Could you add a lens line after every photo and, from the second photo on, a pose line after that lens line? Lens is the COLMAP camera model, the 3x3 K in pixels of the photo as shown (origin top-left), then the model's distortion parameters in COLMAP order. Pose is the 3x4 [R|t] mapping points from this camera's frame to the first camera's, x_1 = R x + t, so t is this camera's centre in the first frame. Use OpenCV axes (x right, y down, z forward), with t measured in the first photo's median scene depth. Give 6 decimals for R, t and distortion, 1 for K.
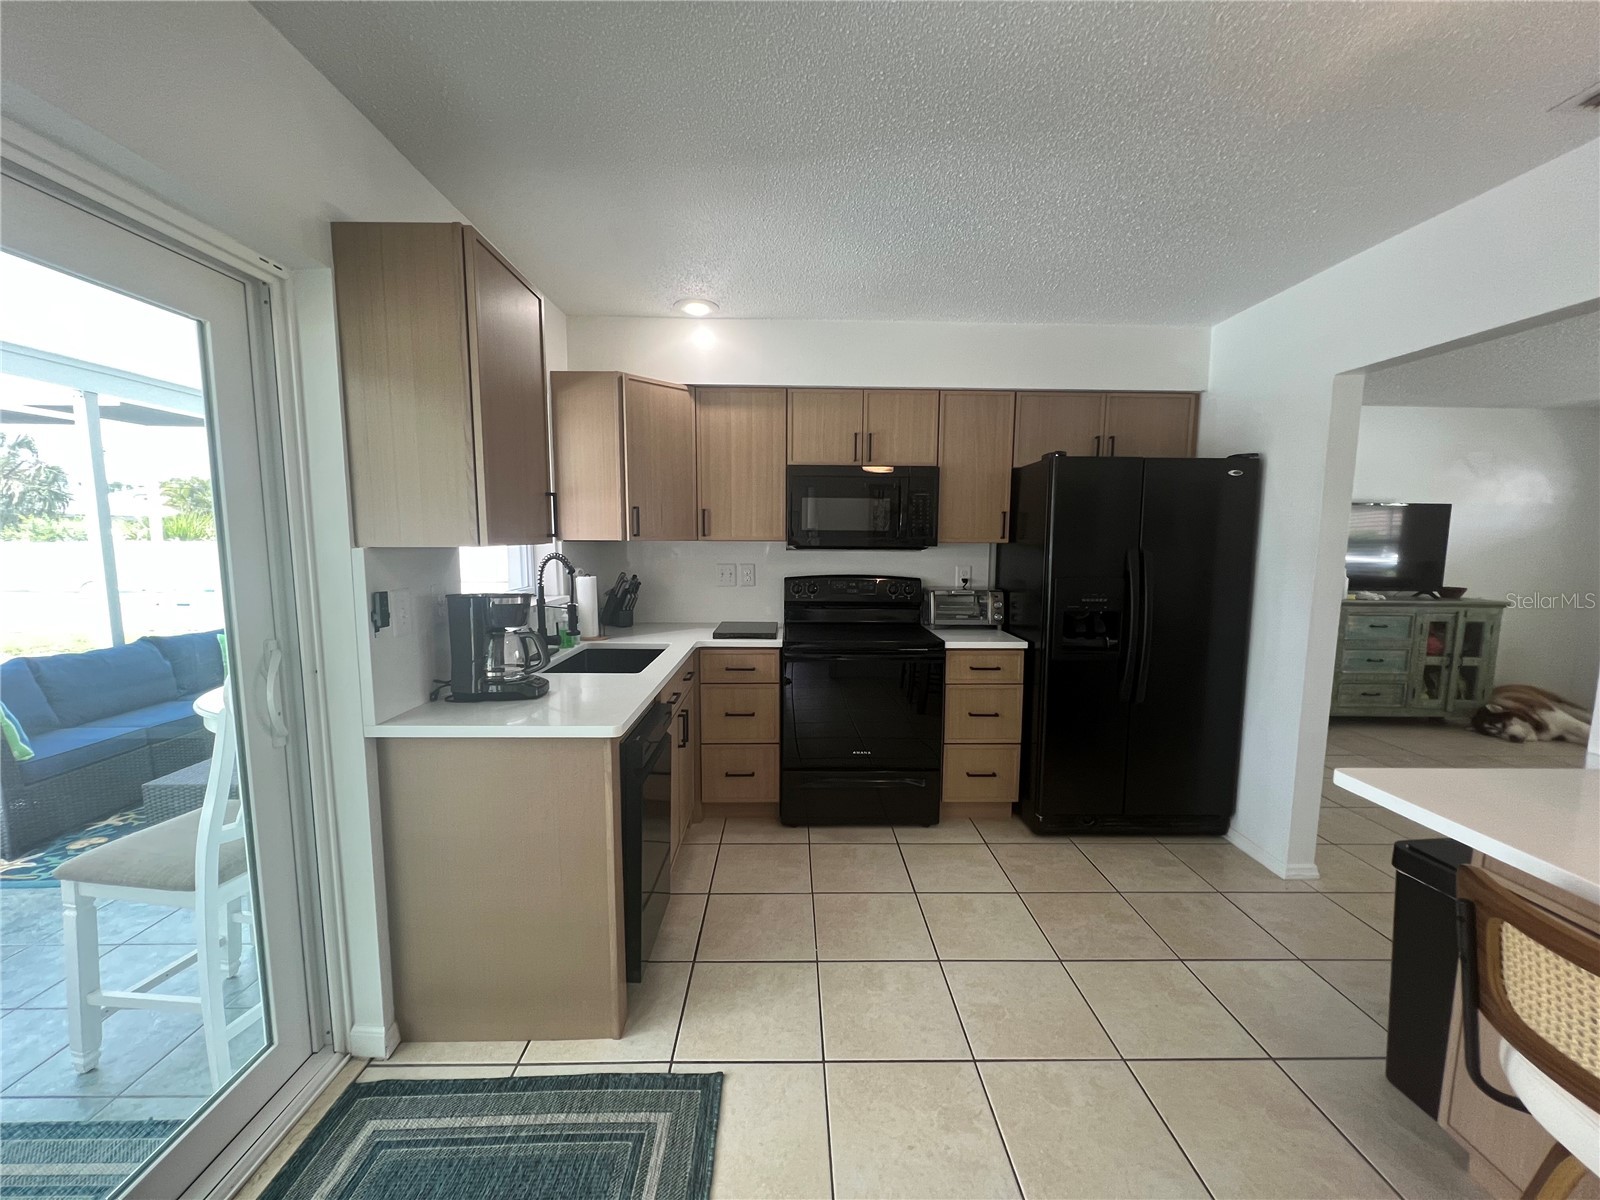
lens RADIAL K [[639.1, 0, 799.0], [0, 639.1, 604.2], [0, 0, 1]] dist [-0.001513, 0.000123]
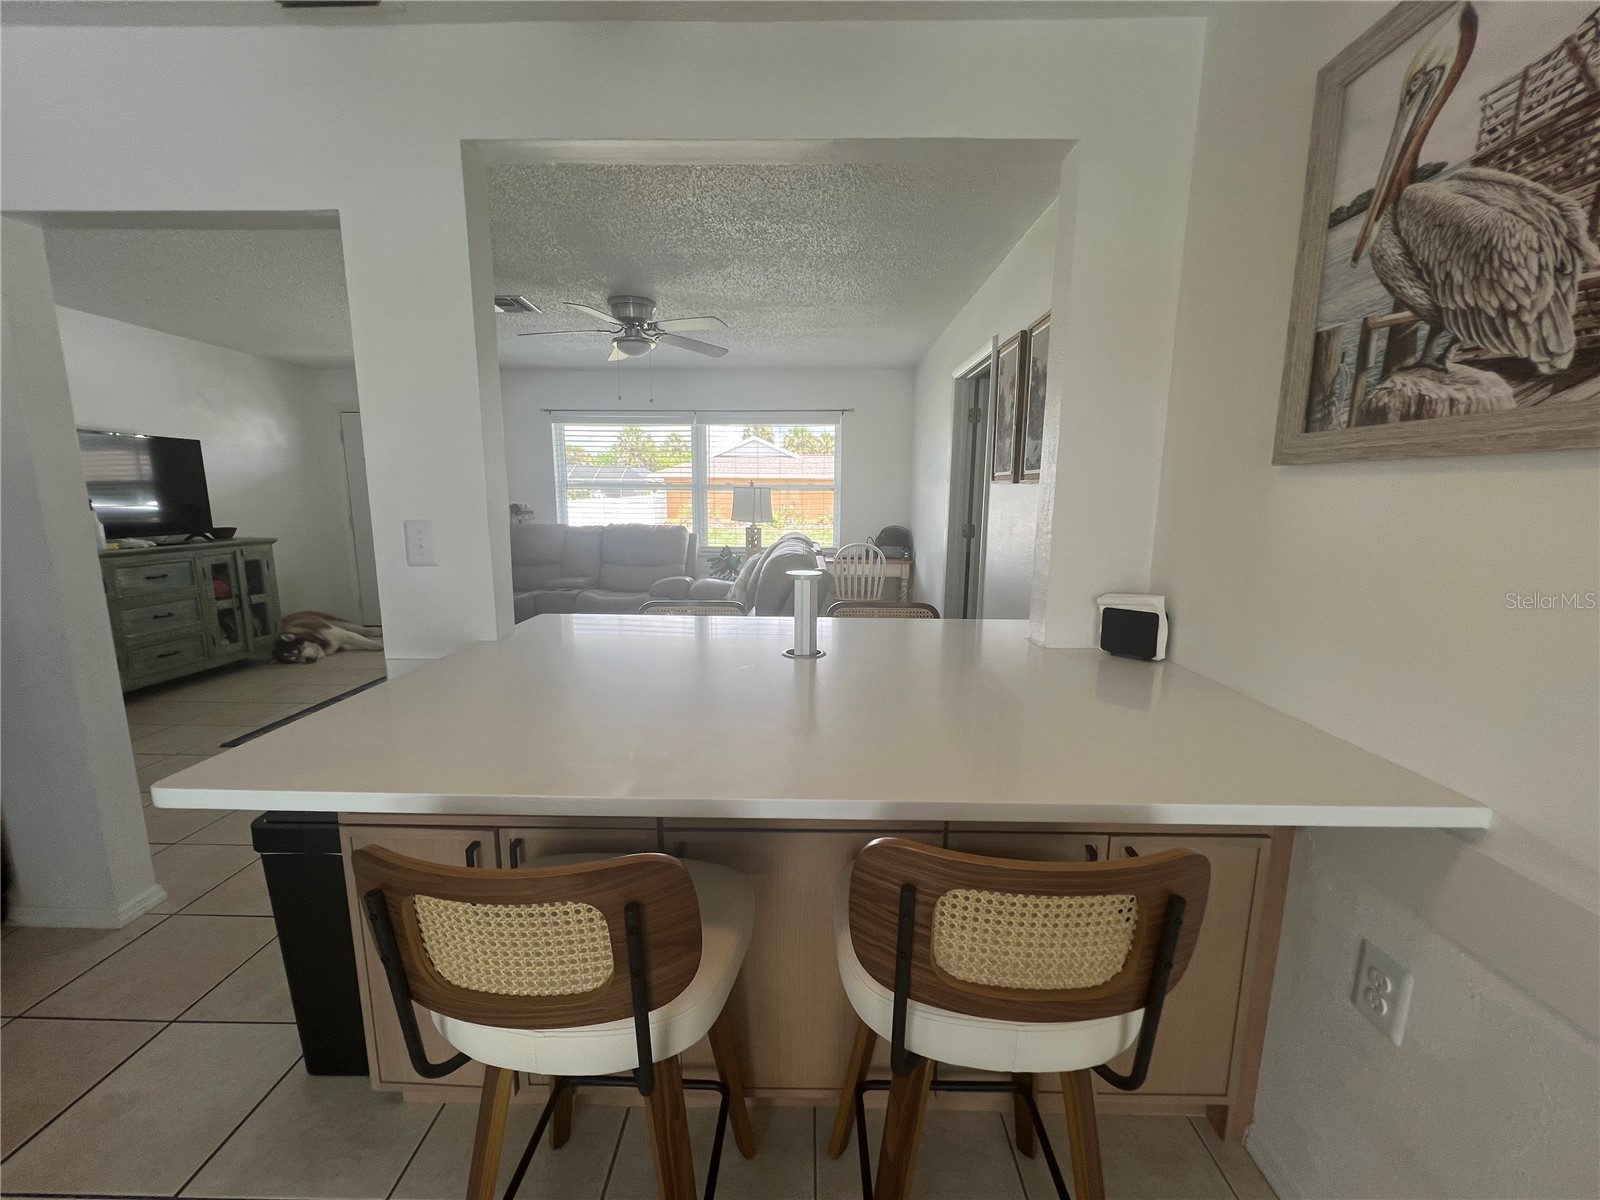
lens RADIAL K [[639.1, 0, 799.0], [0, 639.1, 604.2], [0, 0, 1]] dist [-0.001513, 0.000123]
pose [[0.035187, -0.178957, 0.983228, 0.106650], [0.101454, 0.979394, 0.174628, 0.011121], [-0.994218, 0.093608, 0.052618, 0.120975]]
